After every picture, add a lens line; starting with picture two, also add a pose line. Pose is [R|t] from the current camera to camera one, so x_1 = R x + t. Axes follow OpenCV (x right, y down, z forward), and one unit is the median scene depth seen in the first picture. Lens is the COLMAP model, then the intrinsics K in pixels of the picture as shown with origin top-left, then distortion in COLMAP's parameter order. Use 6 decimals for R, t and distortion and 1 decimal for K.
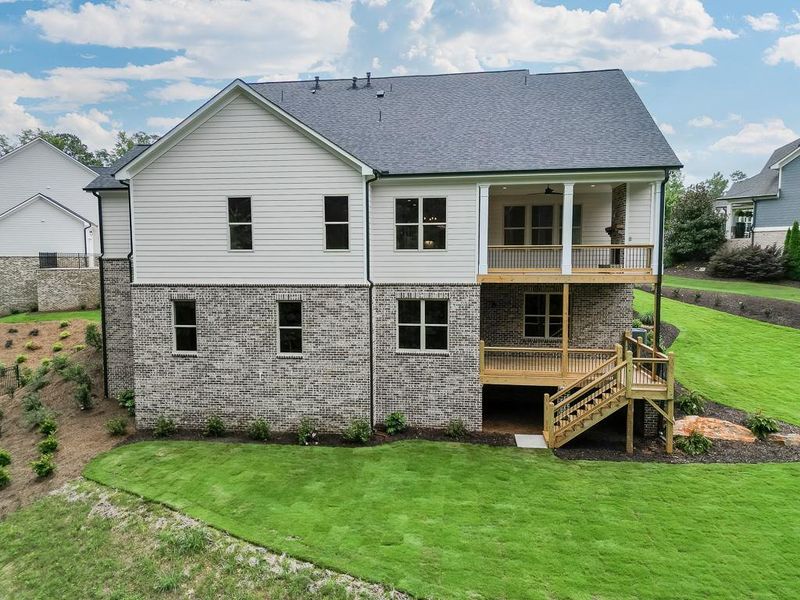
lens RADIAL K [[560.8, 0, 400.0], [0, 560.8, 300.0], [0, 0, 1]] dist [0.095320, -0.089514]
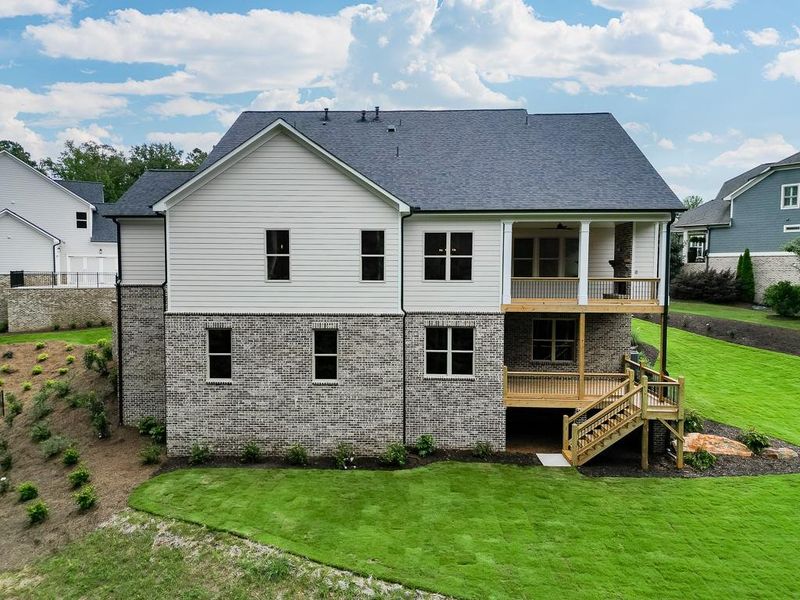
lens RADIAL K [[560.8, 0, 400.0], [0, 560.8, 300.0], [0, 0, 1]] dist [0.095320, -0.089514]
pose [[0.995084, 0.002041, 0.099014, -0.162461], [0.000029, 0.999782, -0.020900, -0.031176], [-0.099035, 0.020800, 0.994867, -0.048741]]
